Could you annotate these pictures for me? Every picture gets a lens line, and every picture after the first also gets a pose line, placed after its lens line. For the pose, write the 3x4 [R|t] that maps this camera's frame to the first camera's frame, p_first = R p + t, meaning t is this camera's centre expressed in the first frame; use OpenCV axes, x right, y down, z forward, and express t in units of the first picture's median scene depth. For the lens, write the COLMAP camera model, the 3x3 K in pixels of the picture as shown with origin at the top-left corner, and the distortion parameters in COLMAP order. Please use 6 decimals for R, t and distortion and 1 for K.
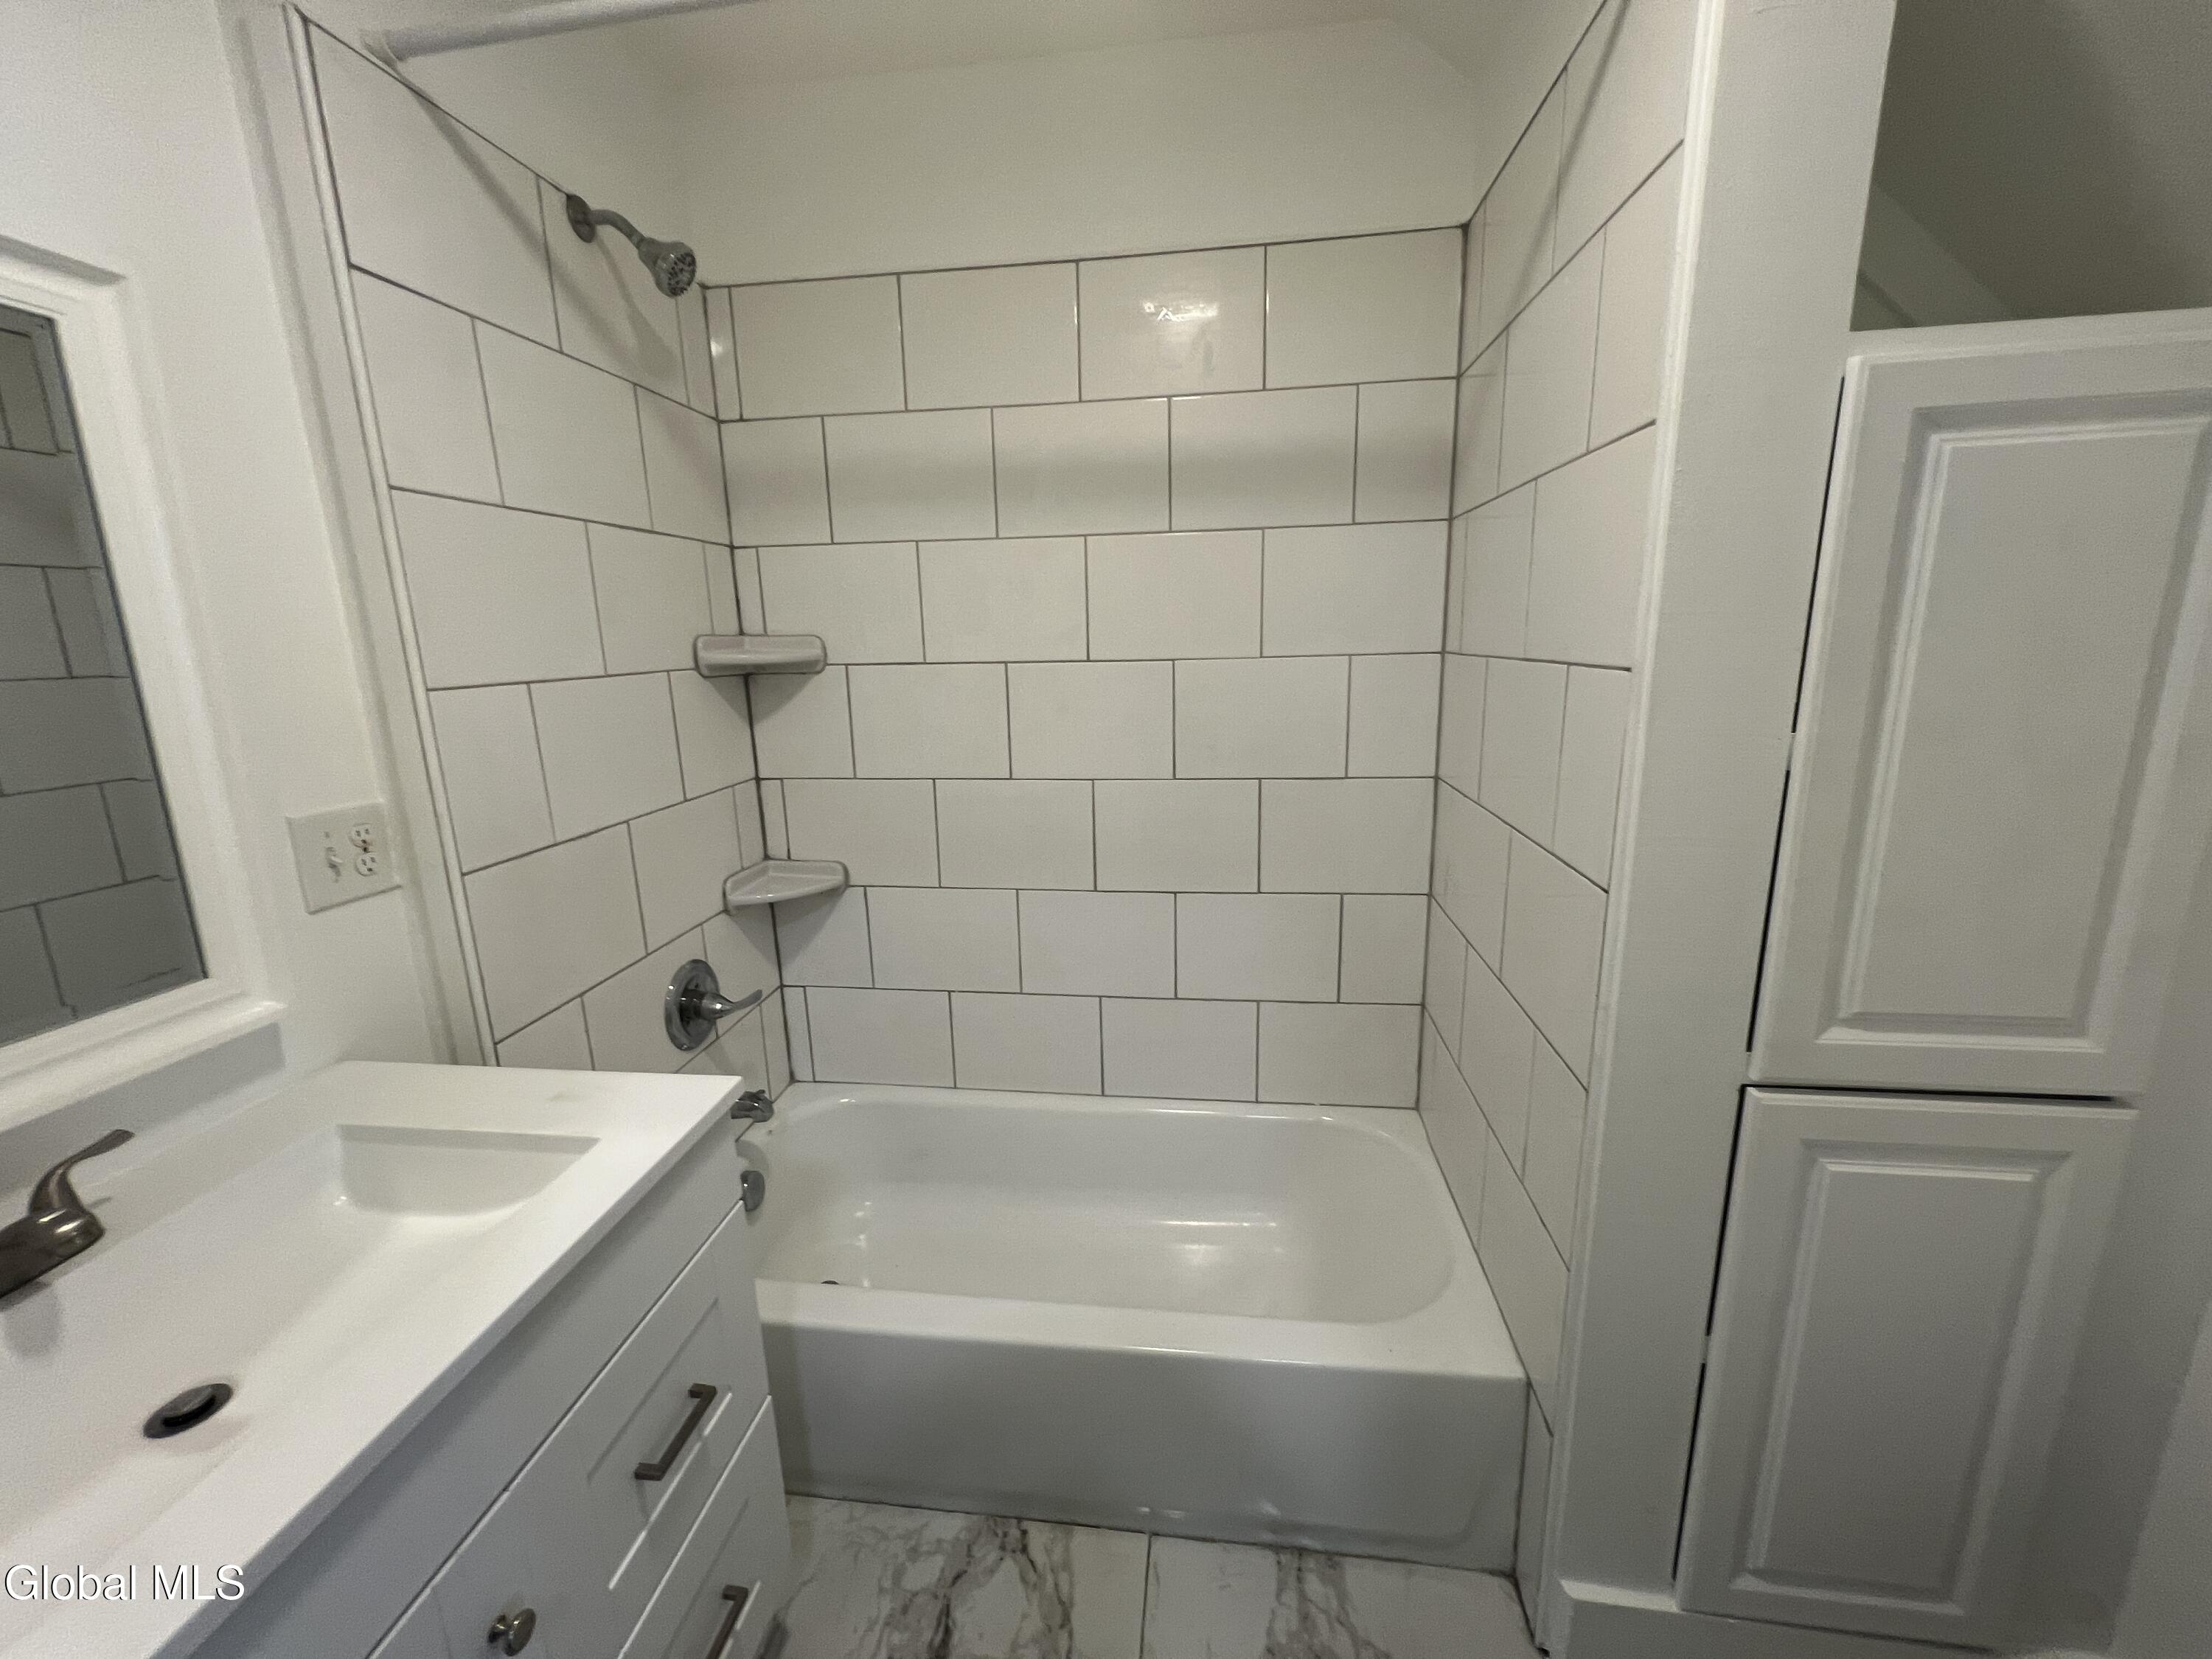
lens RADIAL K [[885.3, 0, 1107.3], [0, 885.3, 827.0], [0, 0, 1]] dist [-0.003853, 0.001233]
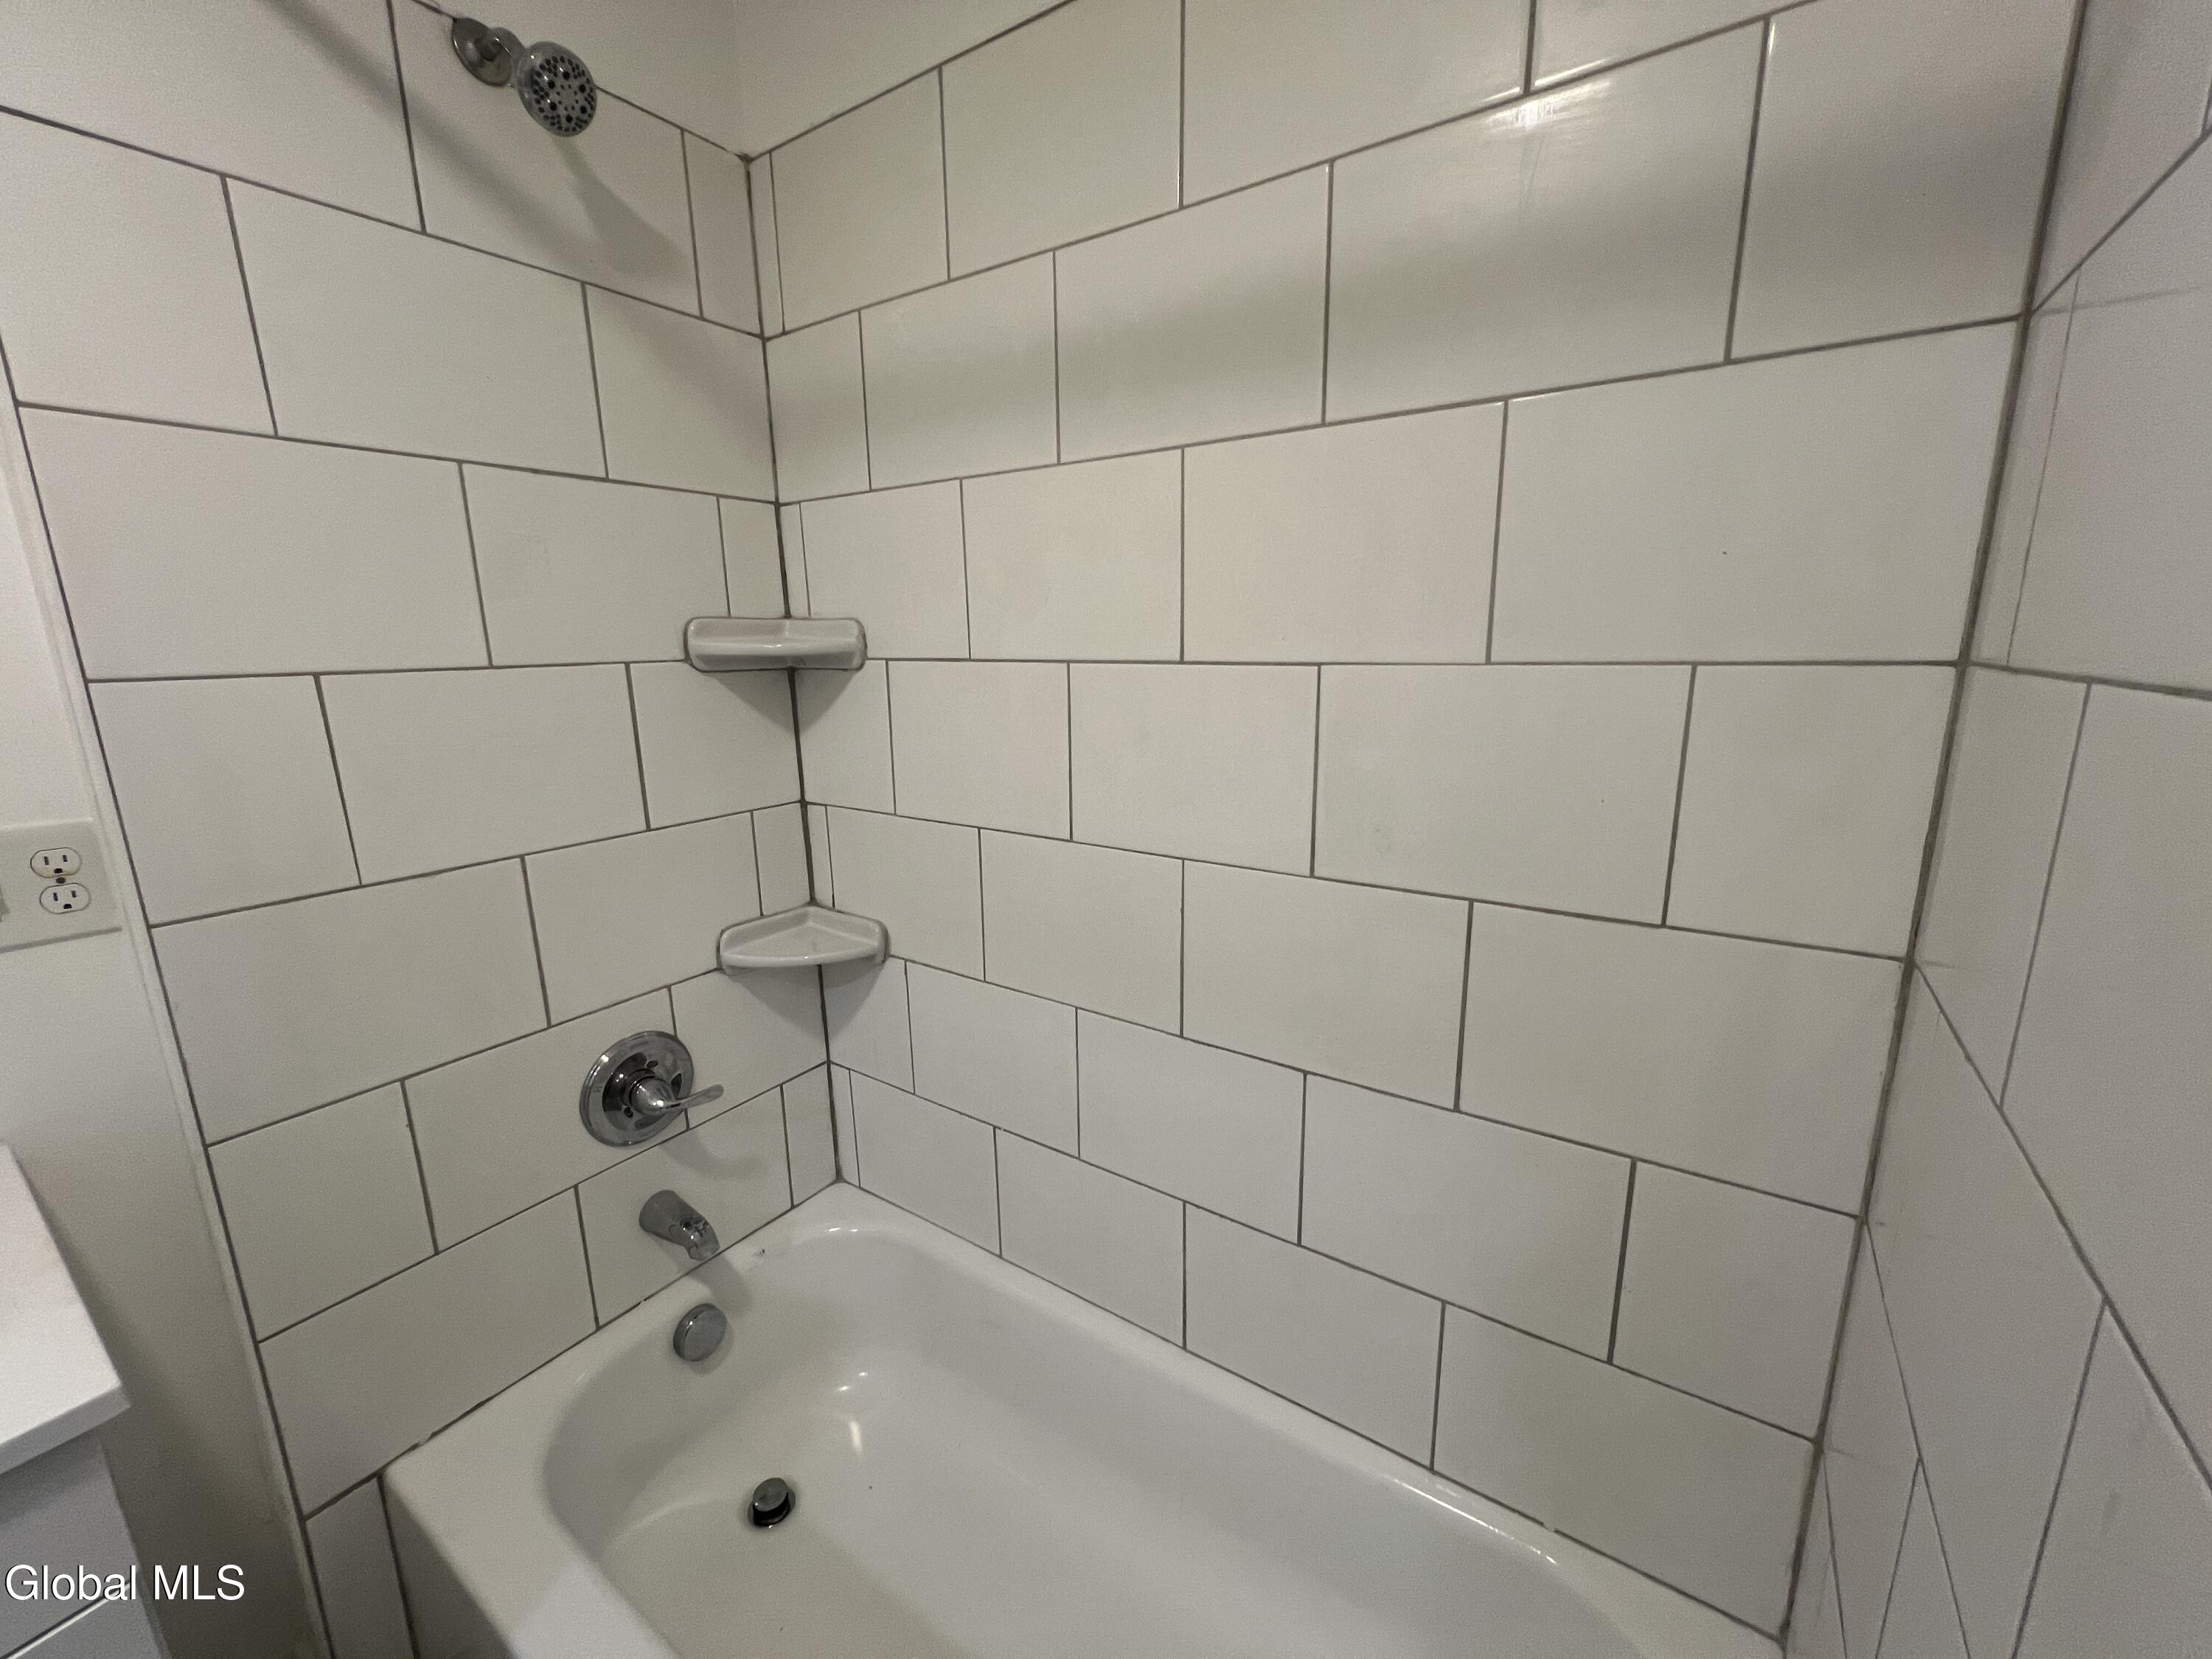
lens RADIAL K [[885.3, 0, 1108.8], [0, 885.3, 826.7], [0, 0, 1]] dist [-0.003853, 0.001233]
pose [[0.888524, 0.107299, -0.446107, 0.227956], [-0.104879, 0.994026, 0.030194, -0.097872], [0.446682, 0.019959, 0.894470, 0.483756]]
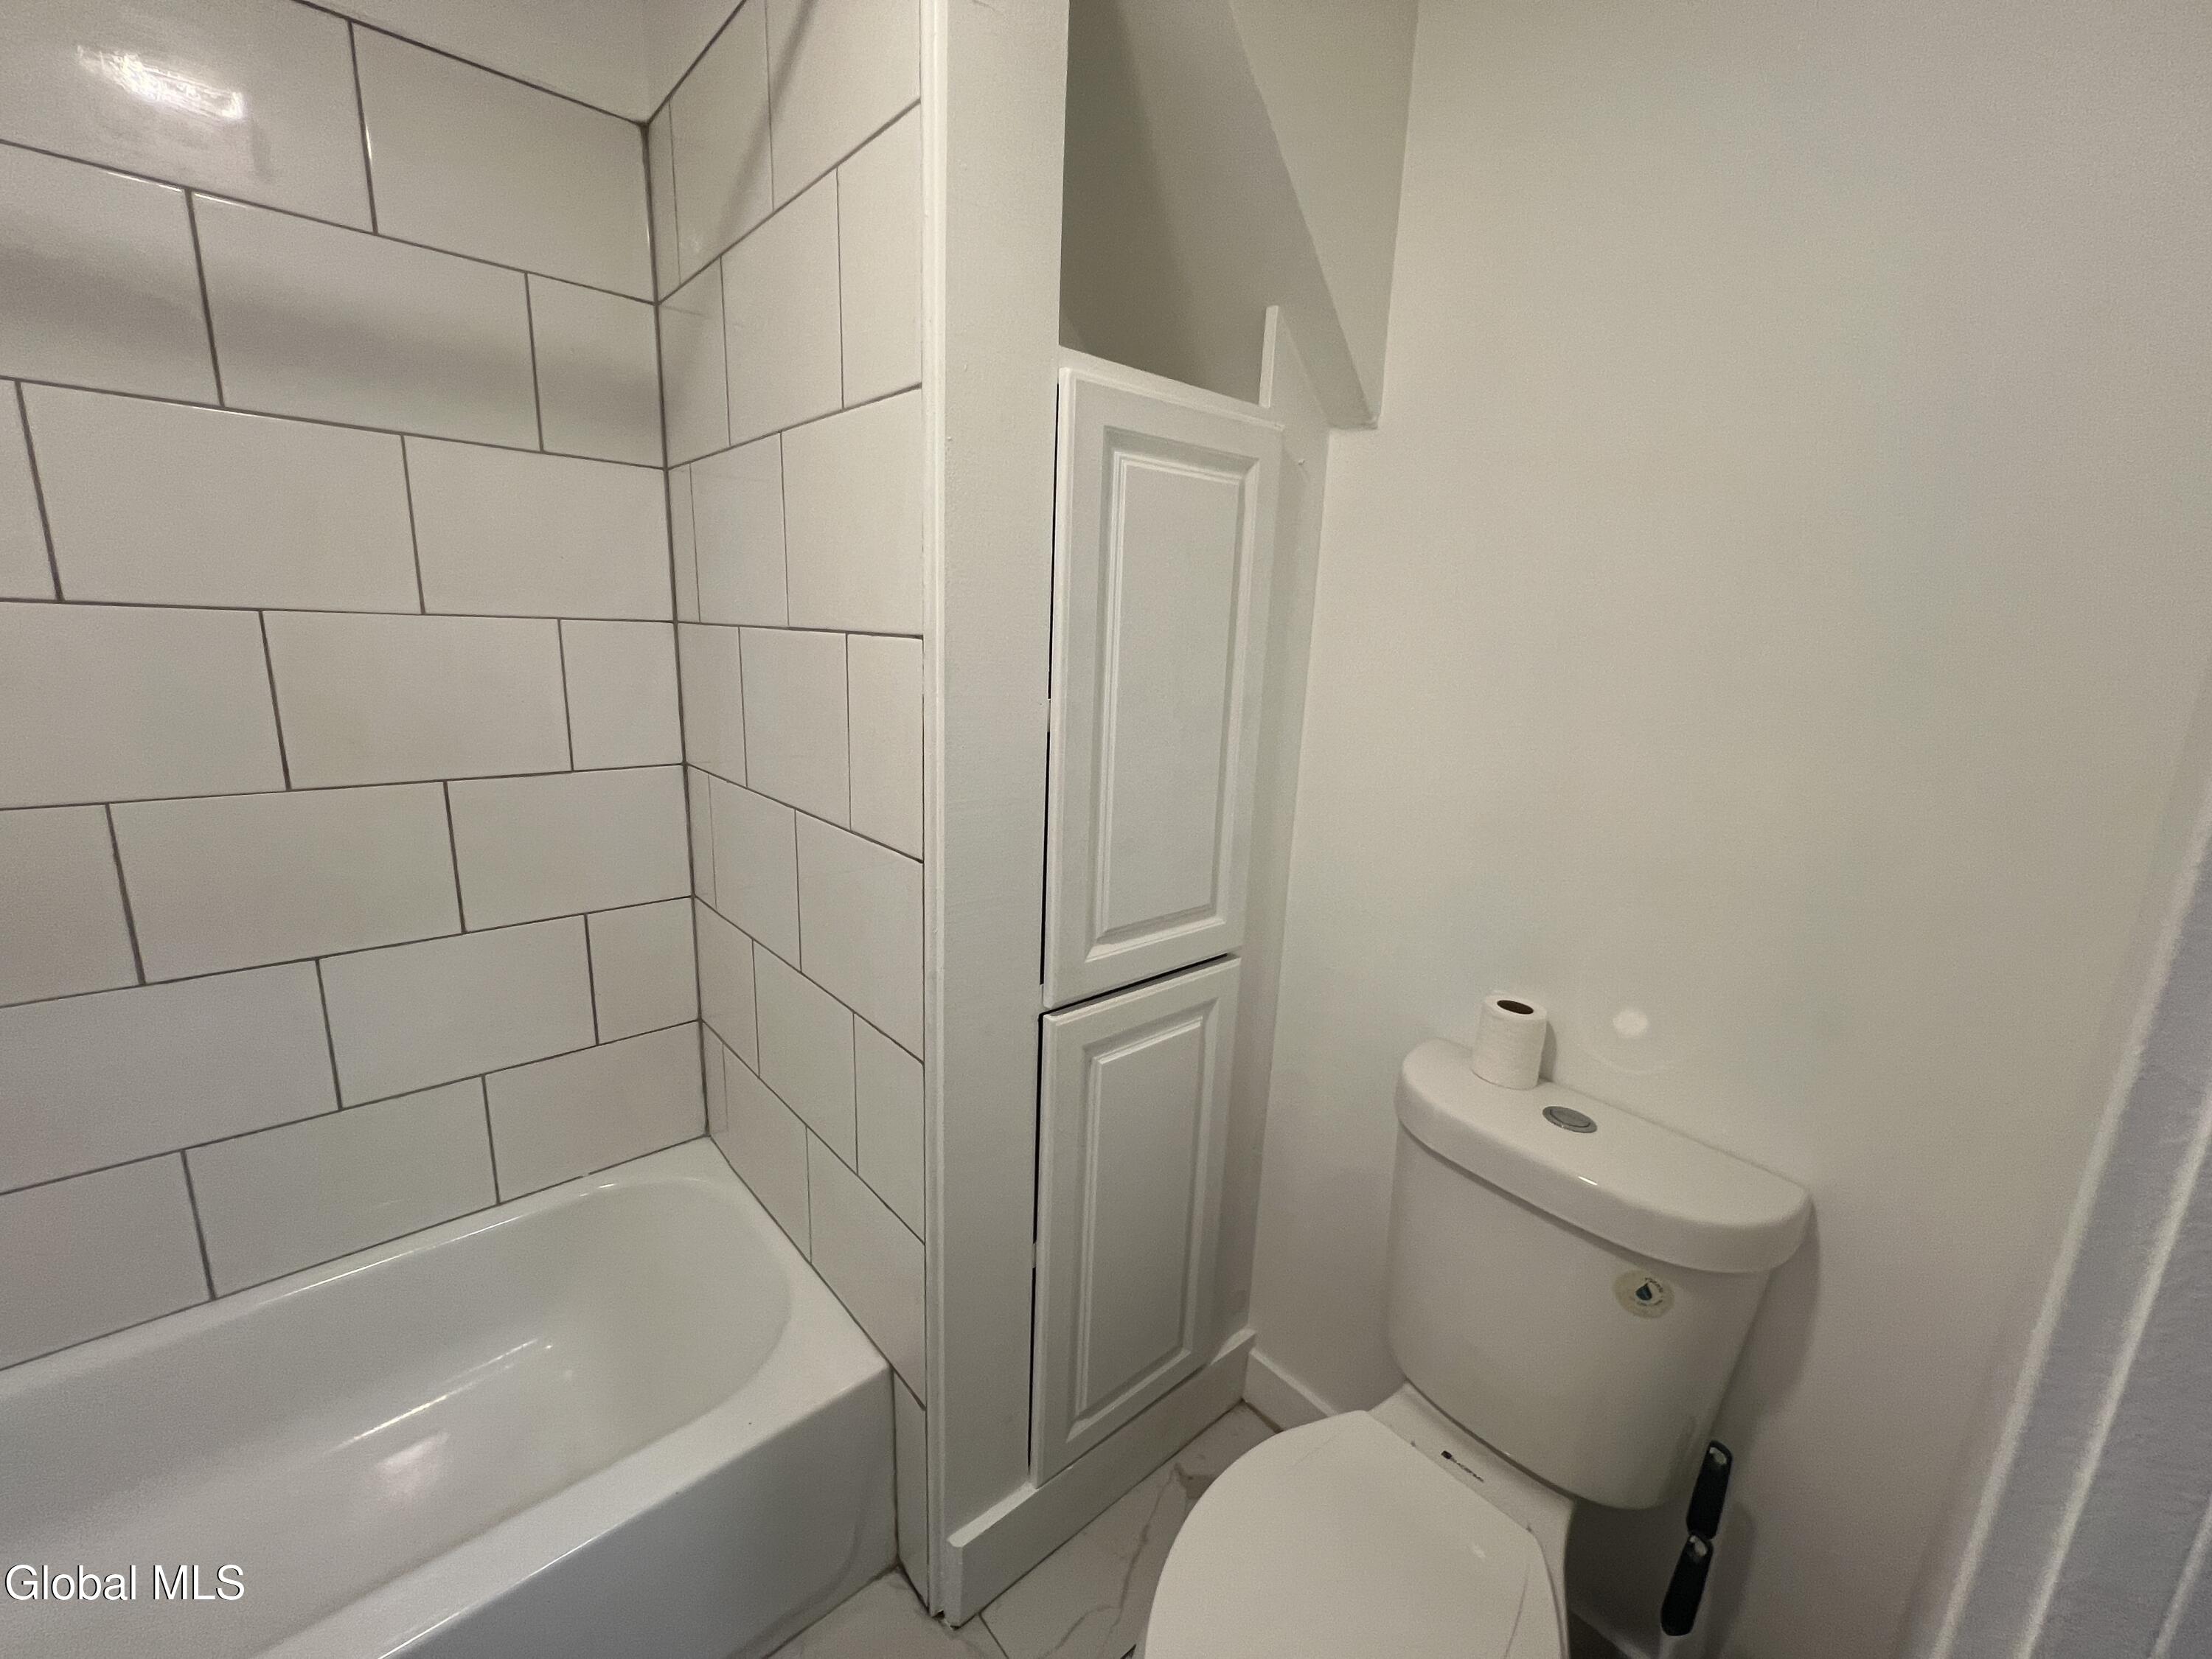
lens RADIAL K [[890.0, 0, 1113.6], [0, 890.0, 828.5], [0, 0, 1]] dist [-0.004342, 0.000189]
pose [[0.653301, -0.115312, 0.748266, -0.021578], [0.104980, 0.992583, 0.061306, -0.001298], [-0.749785, 0.038502, 0.660560, 0.098427]]
